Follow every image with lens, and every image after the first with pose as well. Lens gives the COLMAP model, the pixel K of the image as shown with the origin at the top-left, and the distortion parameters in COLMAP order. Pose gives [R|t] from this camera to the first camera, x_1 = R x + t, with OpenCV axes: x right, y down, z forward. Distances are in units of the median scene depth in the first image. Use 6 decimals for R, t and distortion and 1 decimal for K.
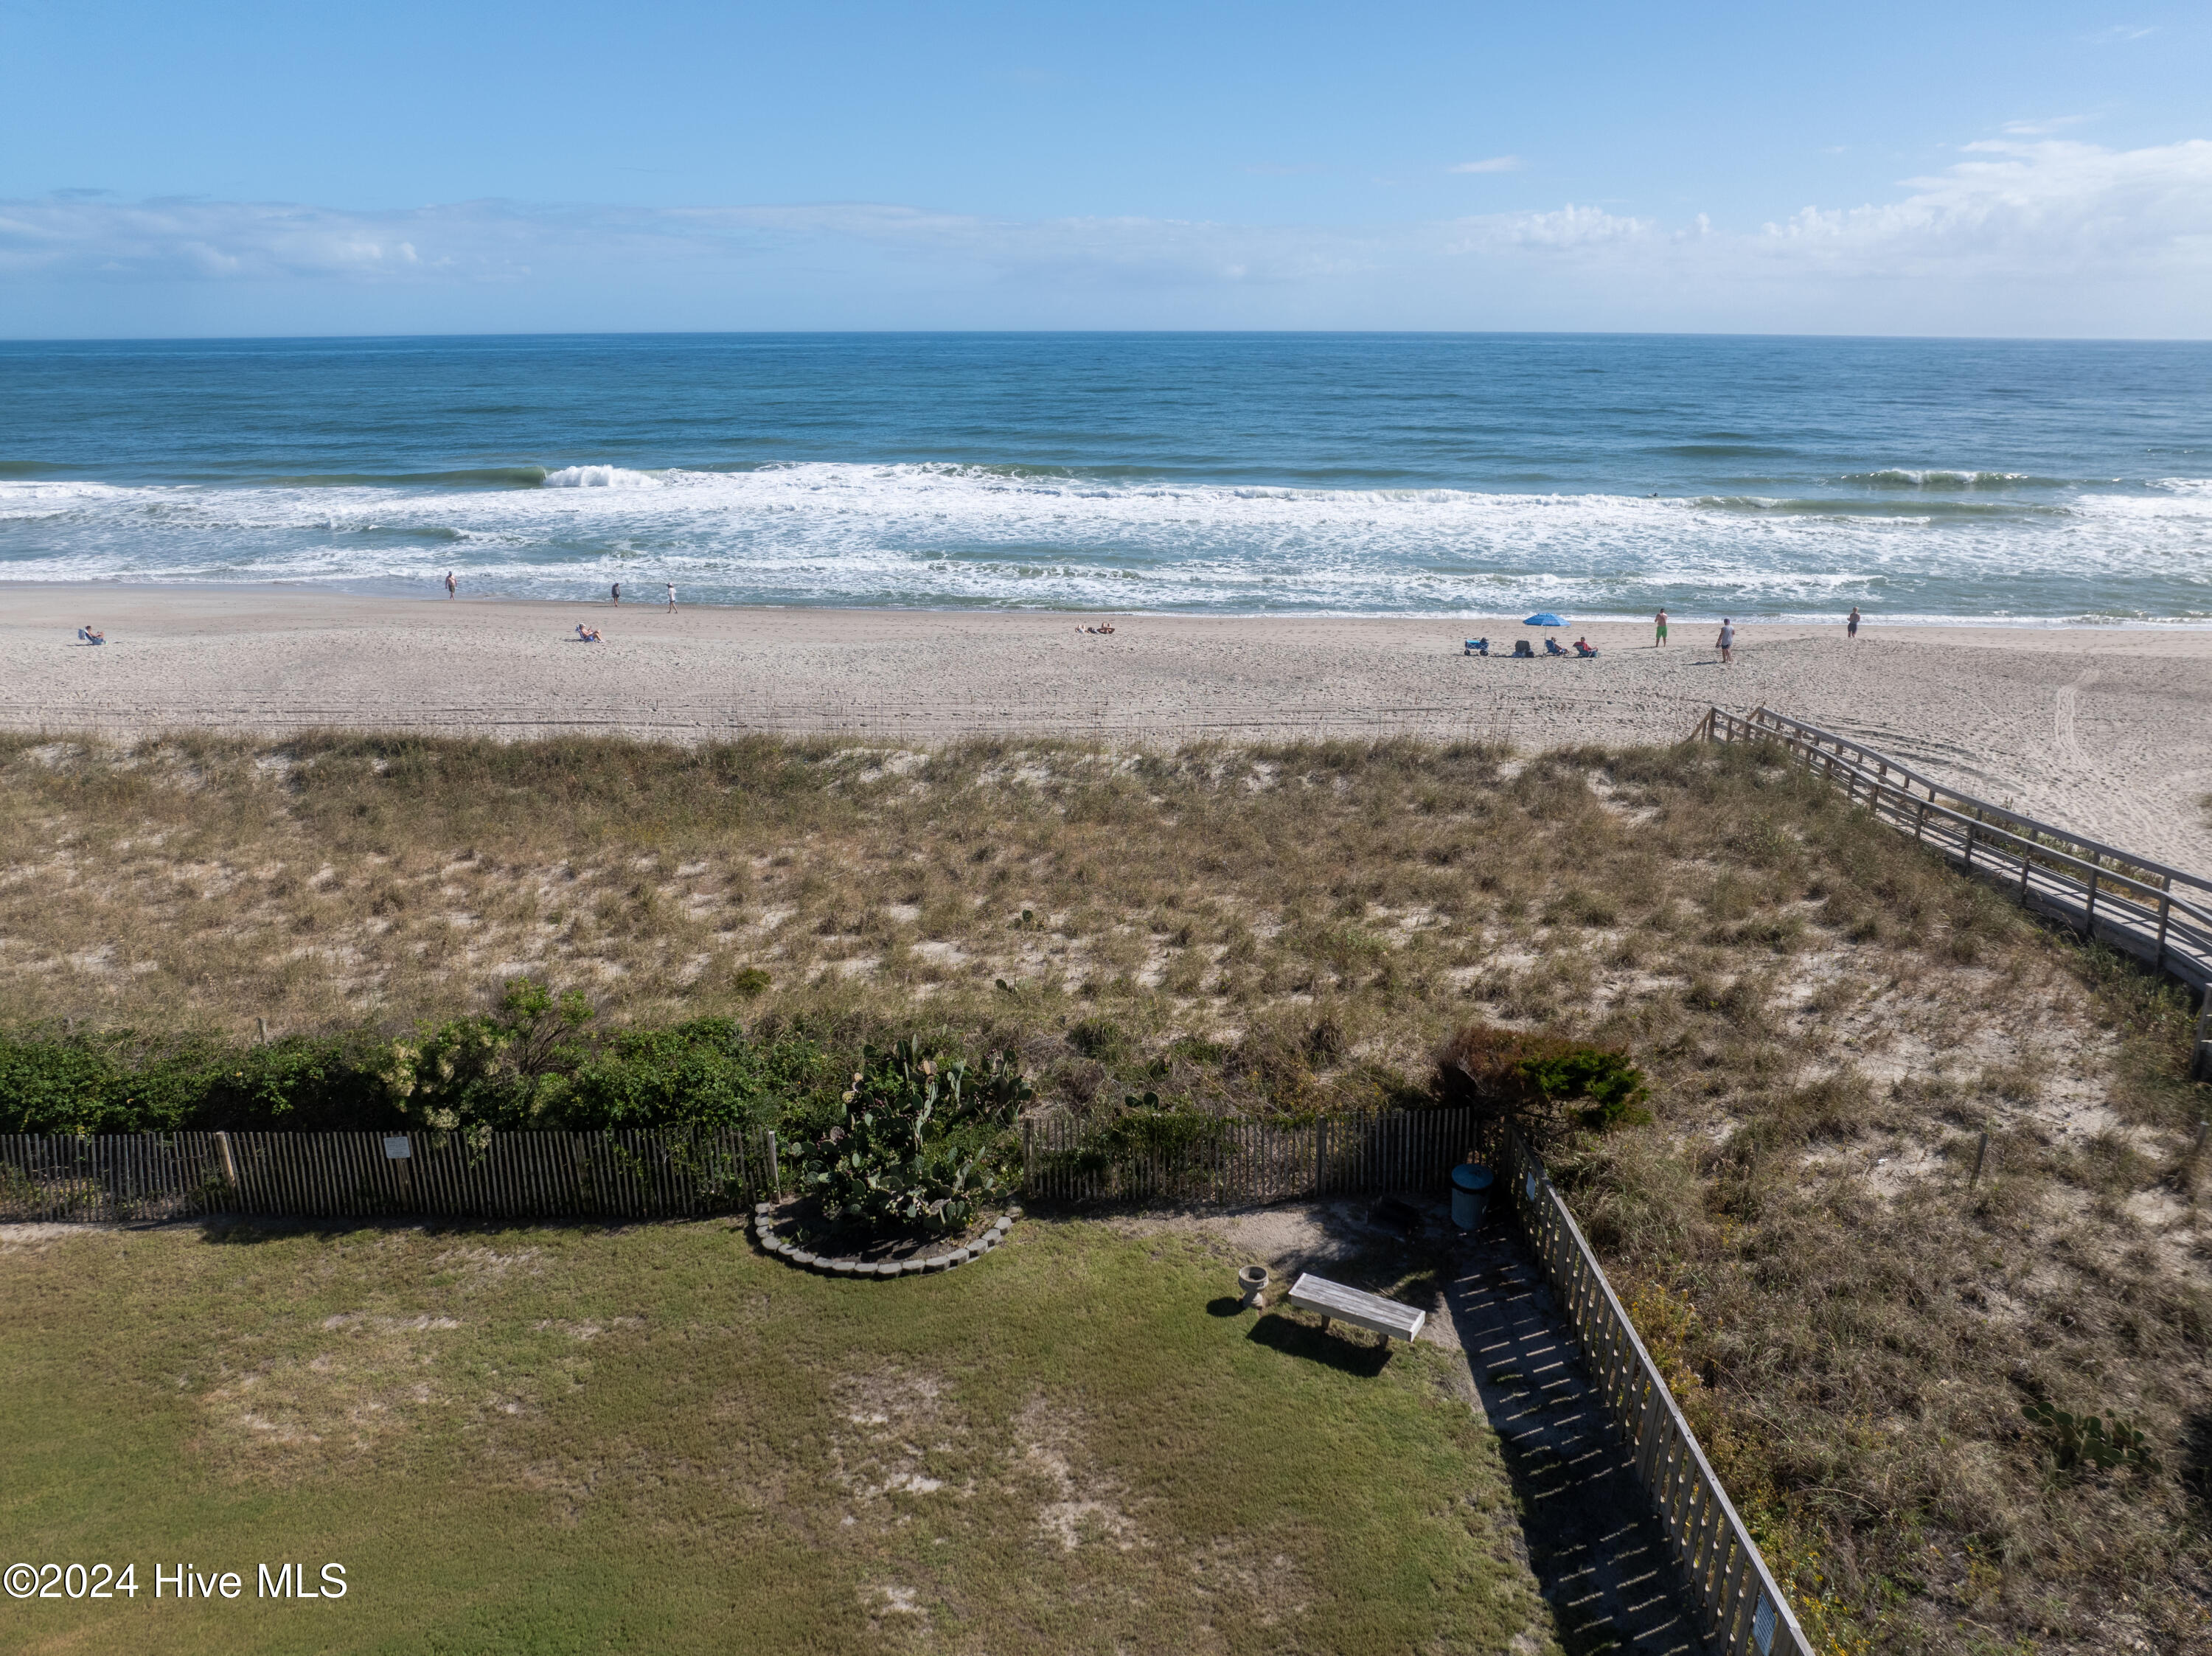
lens RADIAL K [[1559.6, 0, 1101.3], [0, 1559.6, 834.0], [0, 0, 1]] dist [-0.040350, 0.006835]
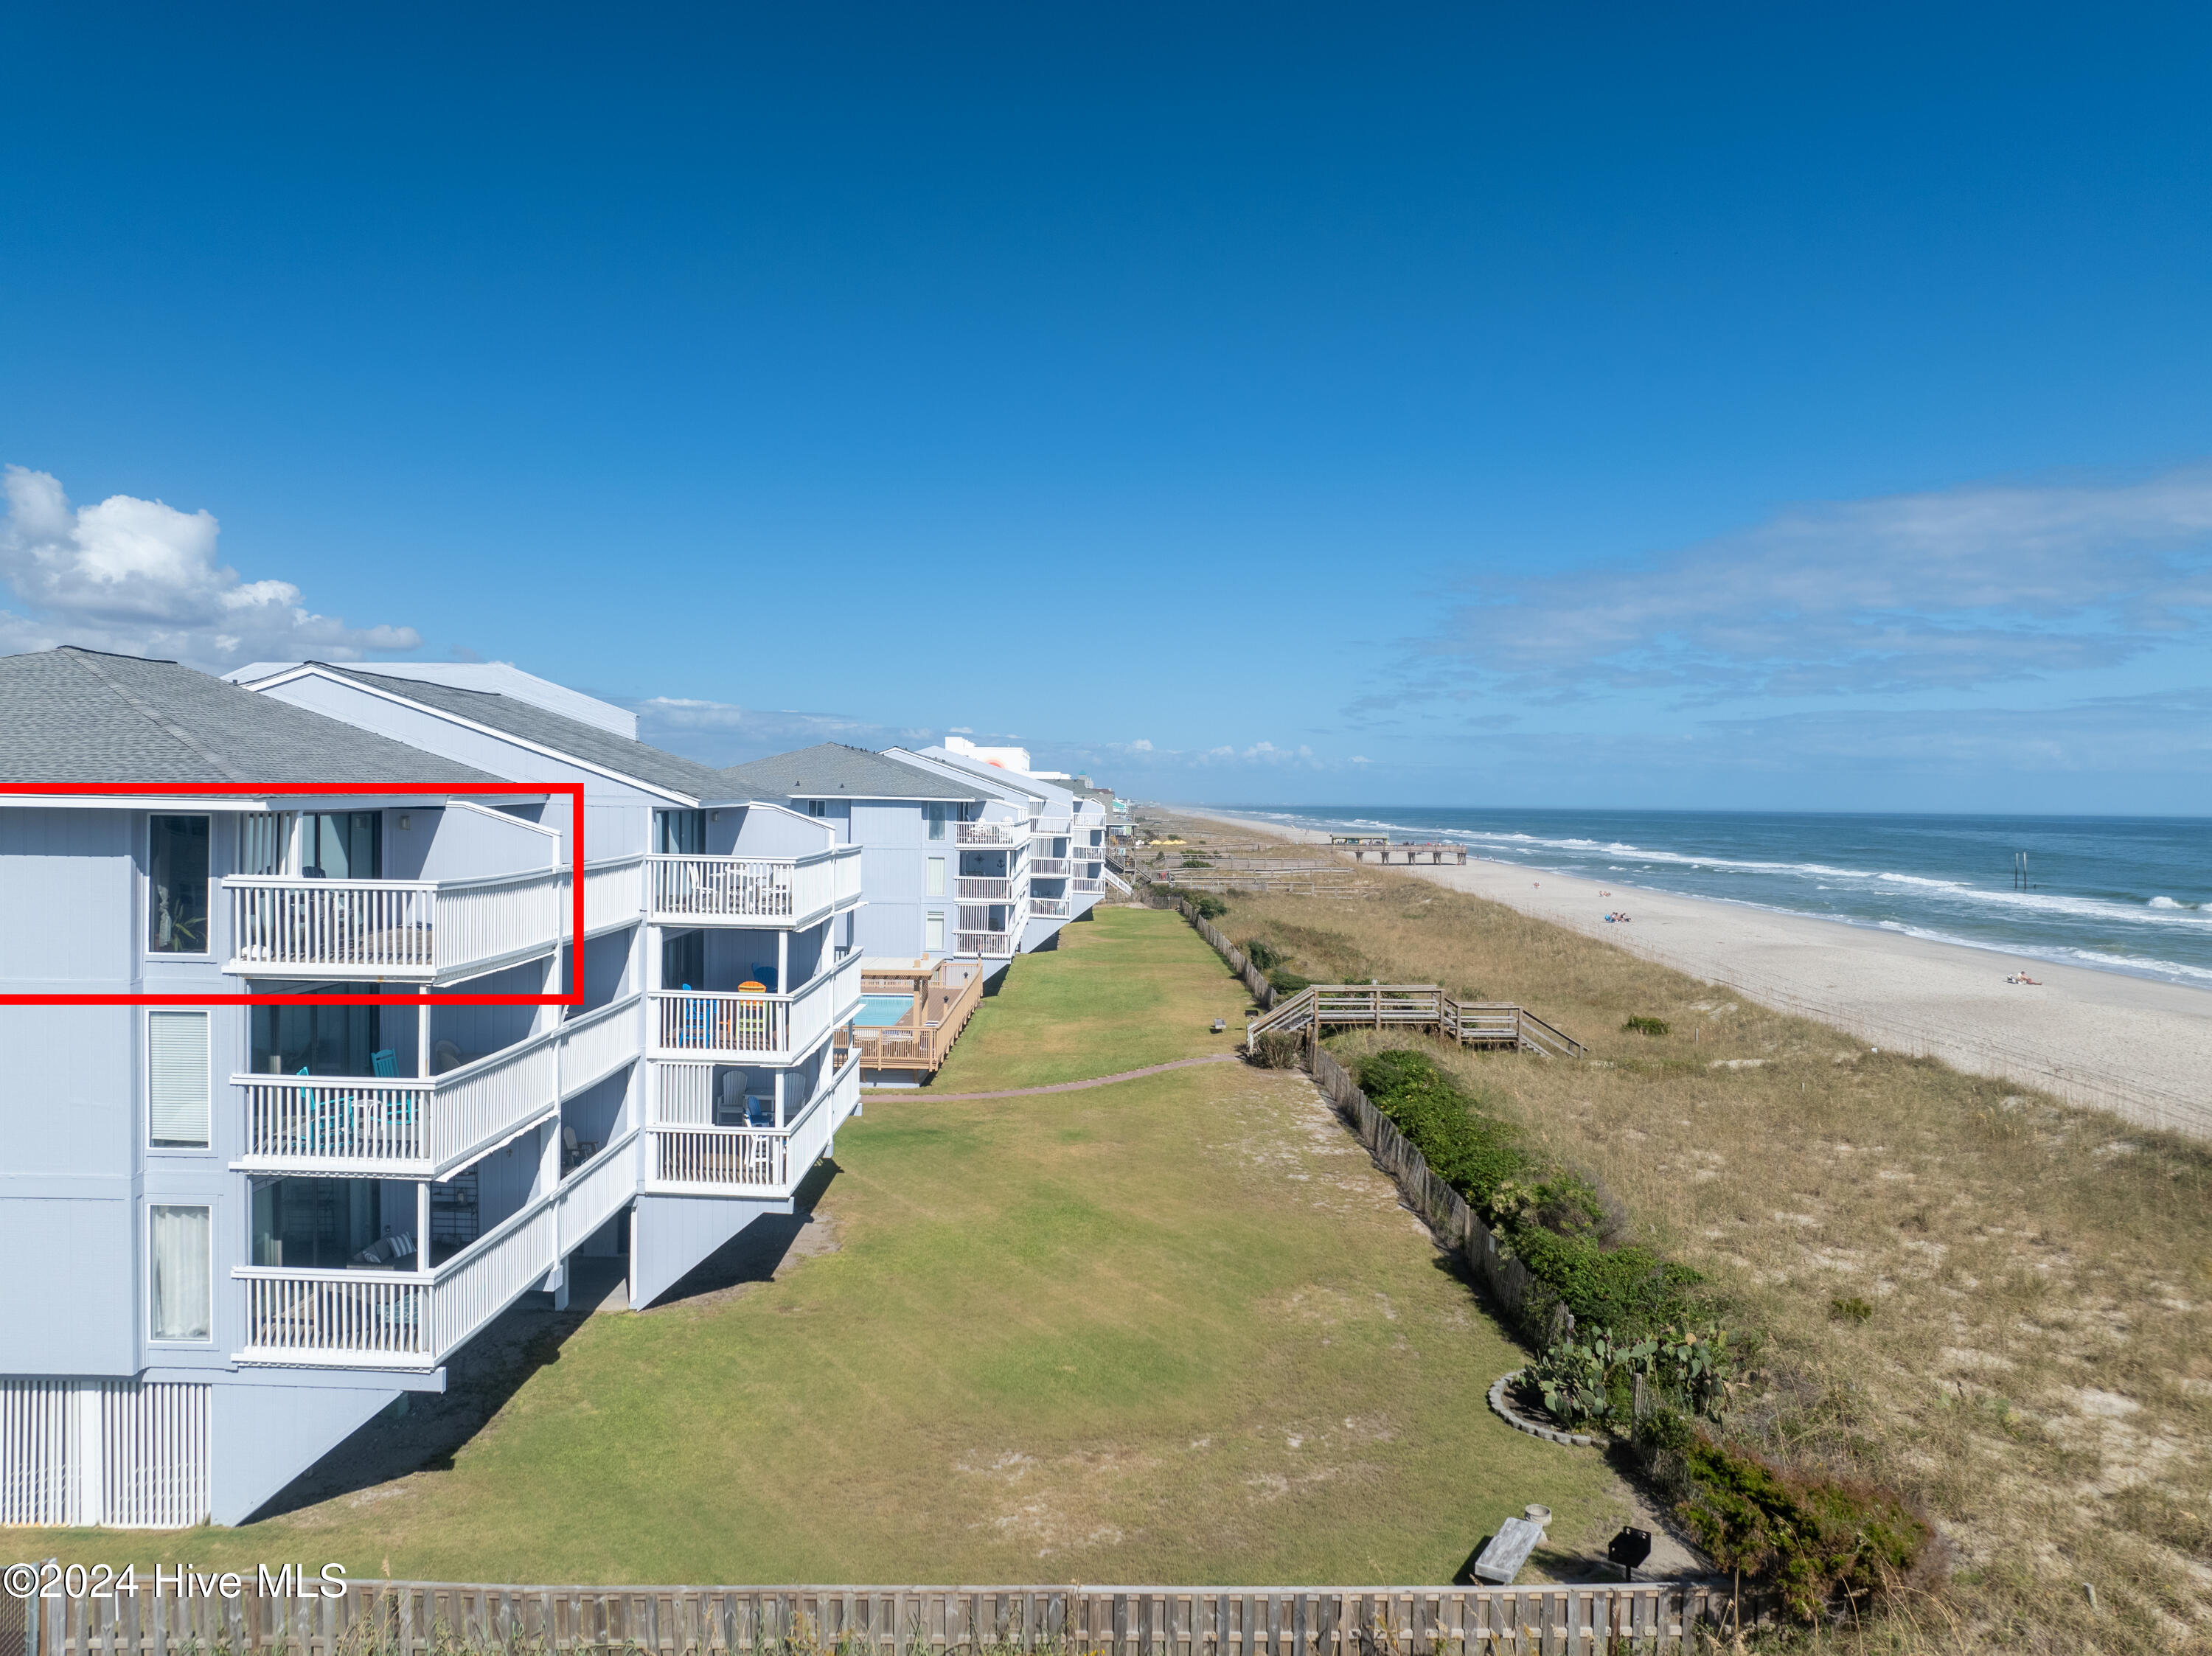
lens RADIAL K [[1559.6, 0, 1100.7], [0, 1559.6, 823.8], [0, 0, 1]] dist [-0.040350, 0.006835]
pose [[-0.005669, 0.015792, -0.999859, 0.979377], [-0.320742, 0.947018, 0.016776, -0.088230], [0.947150, 0.320792, -0.000304, 0.427265]]
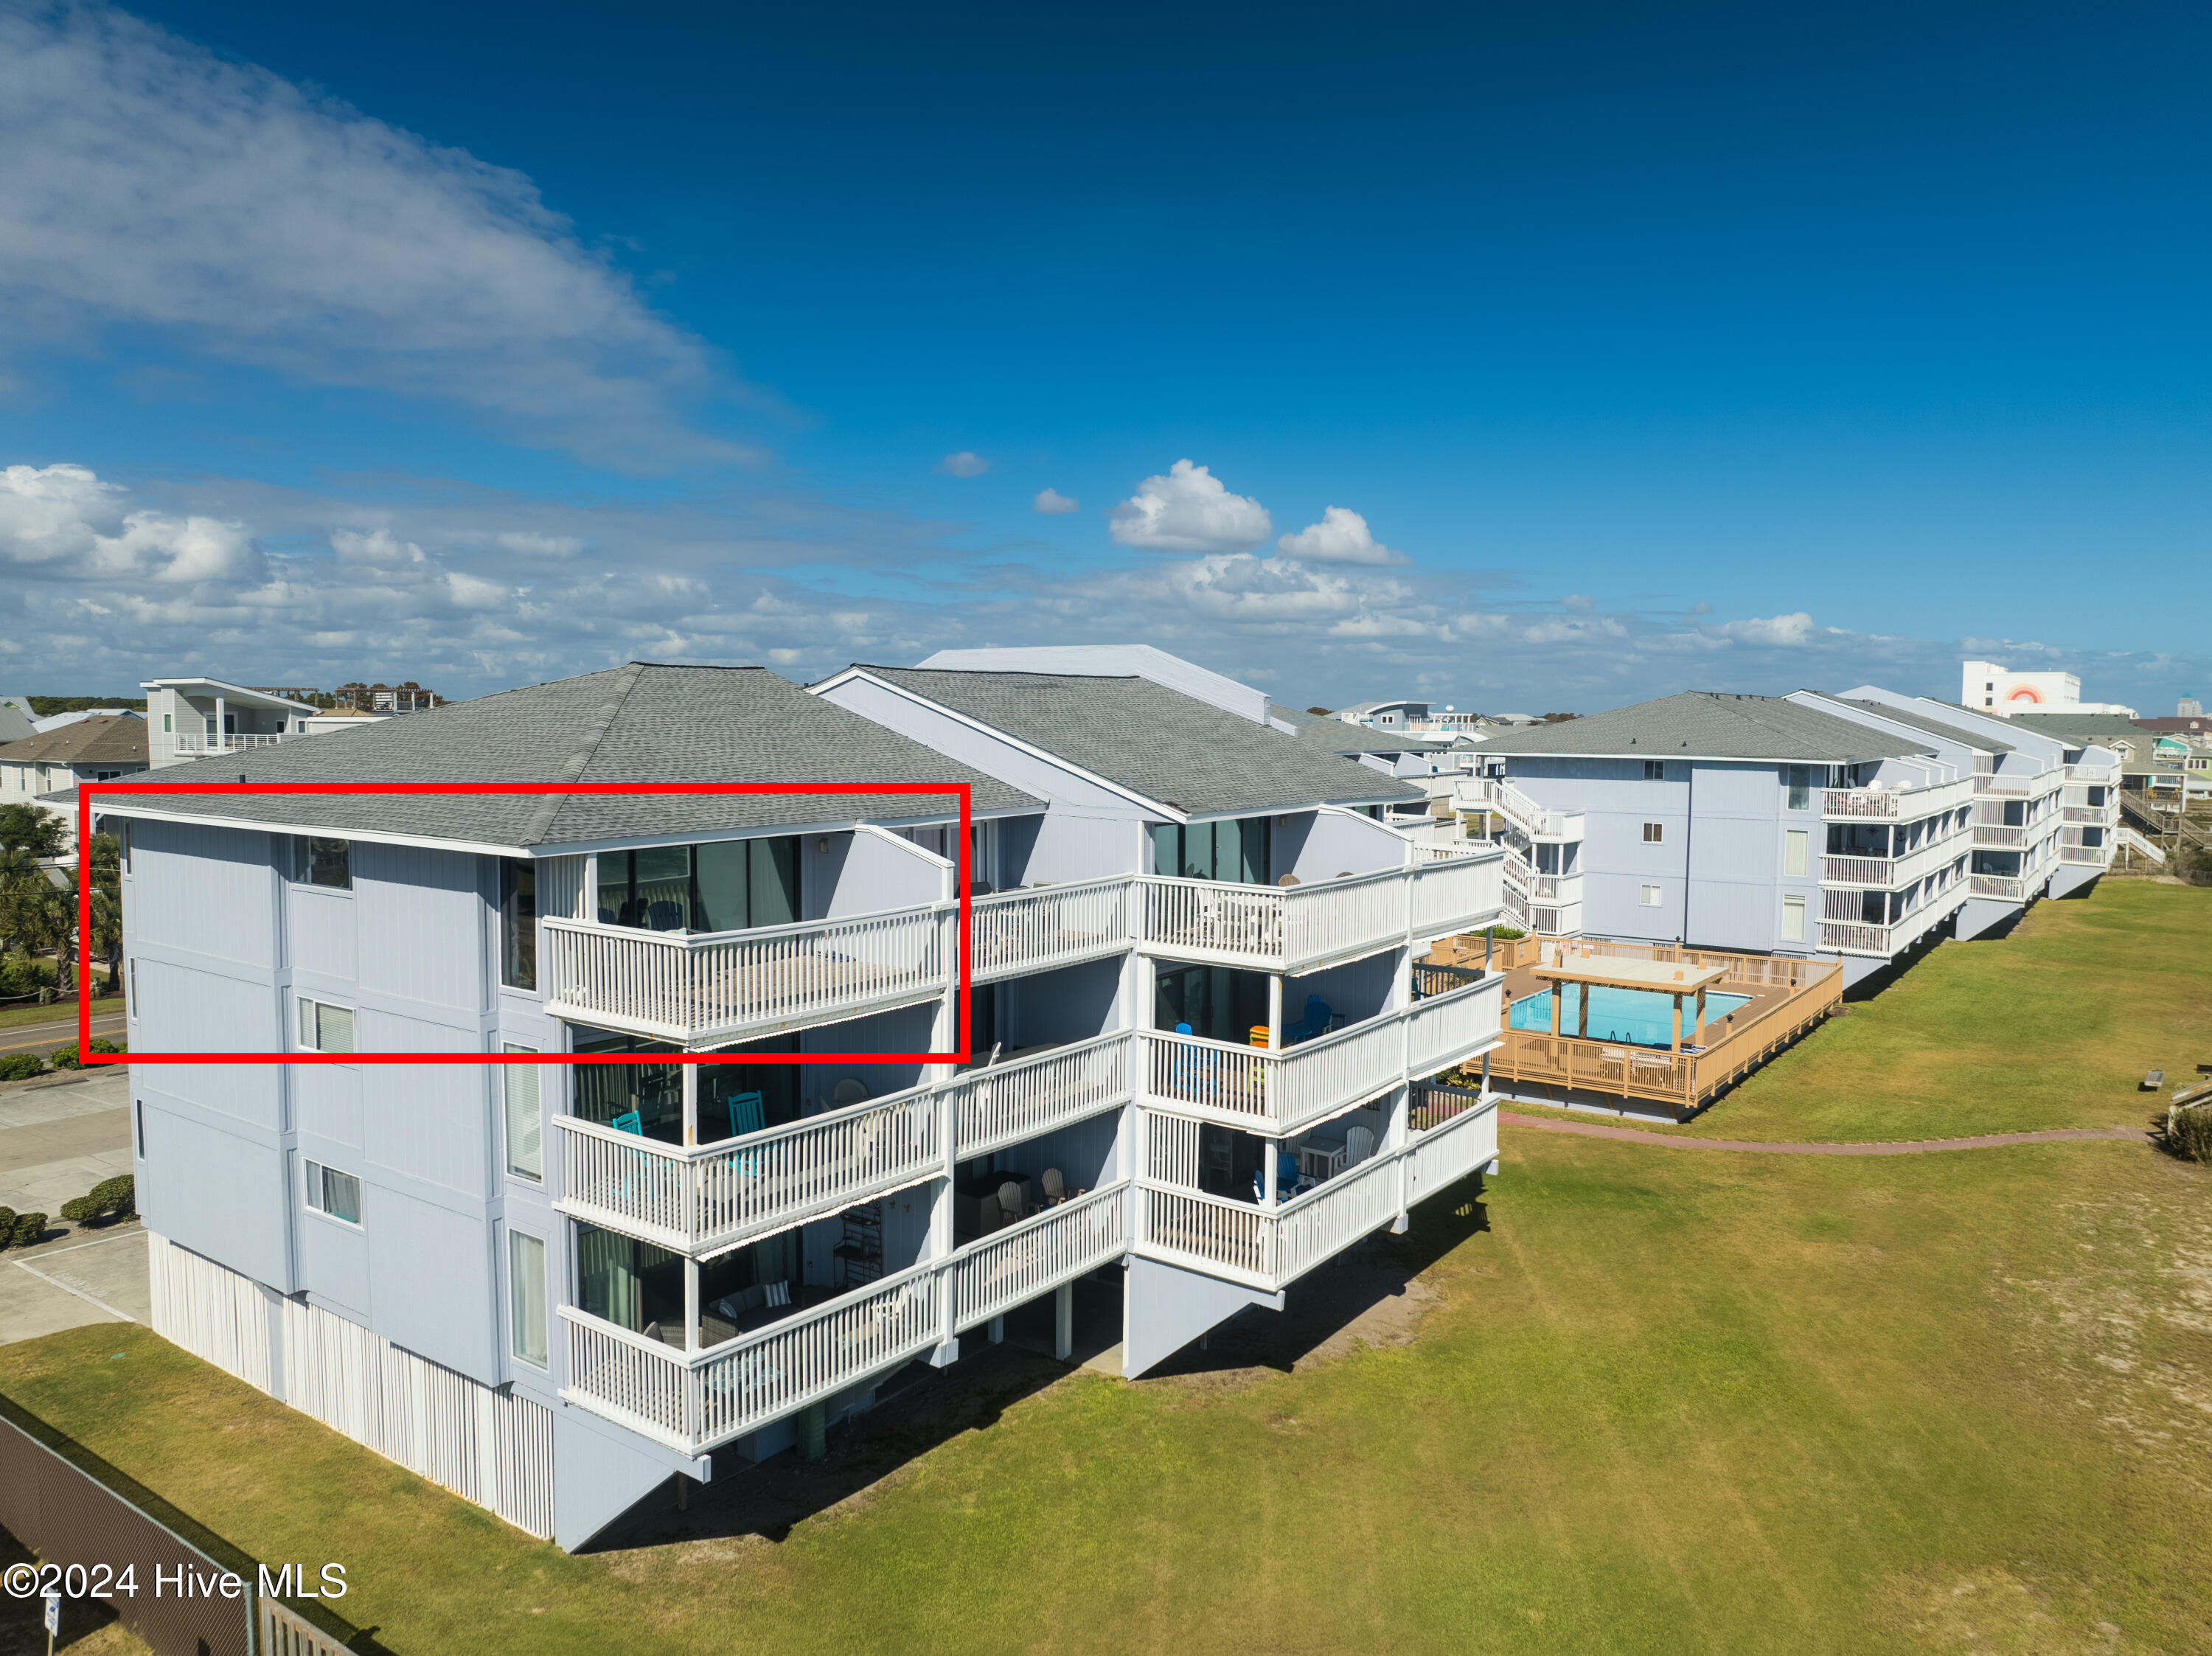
lens RADIAL K [[1559.6, 0, 1105.0], [0, 1559.6, 829.2], [0, 0, 1]] dist [-0.040350, 0.006835]
pose [[-0.594100, 0.054426, -0.802548, 0.600433], [-0.254846, 0.933577, 0.251966, -0.238438], [0.762954, 0.354220, -0.540768, 0.671531]]
